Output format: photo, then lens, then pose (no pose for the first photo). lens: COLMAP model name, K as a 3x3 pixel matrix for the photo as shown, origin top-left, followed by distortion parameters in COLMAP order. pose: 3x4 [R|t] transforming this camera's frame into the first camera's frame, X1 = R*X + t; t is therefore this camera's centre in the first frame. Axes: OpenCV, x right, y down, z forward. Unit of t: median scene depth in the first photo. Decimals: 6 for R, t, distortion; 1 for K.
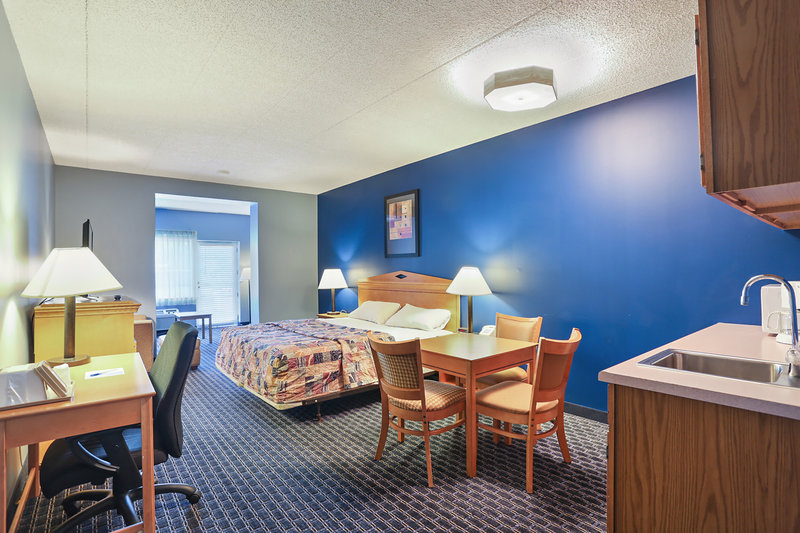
lens RADIAL K [[393.7, 0, 400.0], [0, 393.7, 266.5], [0, 0, 1]] dist [-0.067583, 0.037524]
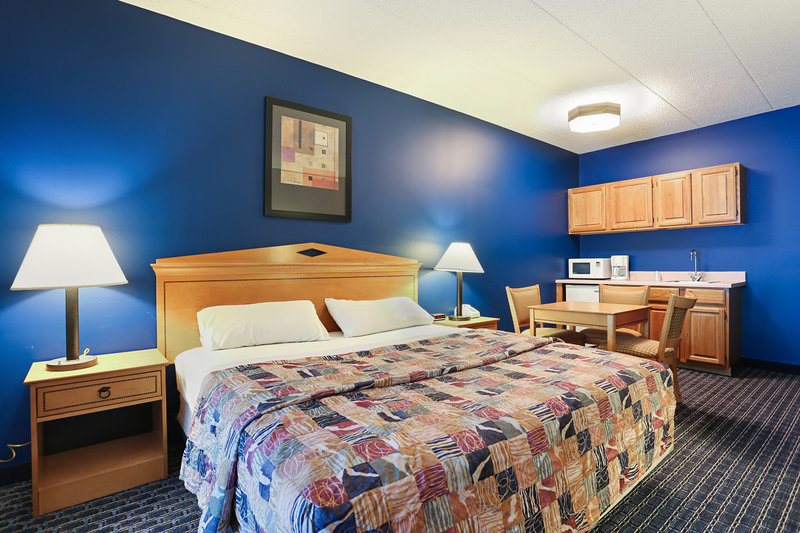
lens RADIAL K [[399.6, 0, 402.1], [0, 399.6, 263.9], [0, 0, 1]] dist [-0.055547, 0.039396]
pose [[0.004253, 0.020820, 0.999774, -0.575505], [0.005154, 0.999769, -0.020842, 0.054399], [-0.999978, 0.005242, 0.004144, 0.870089]]
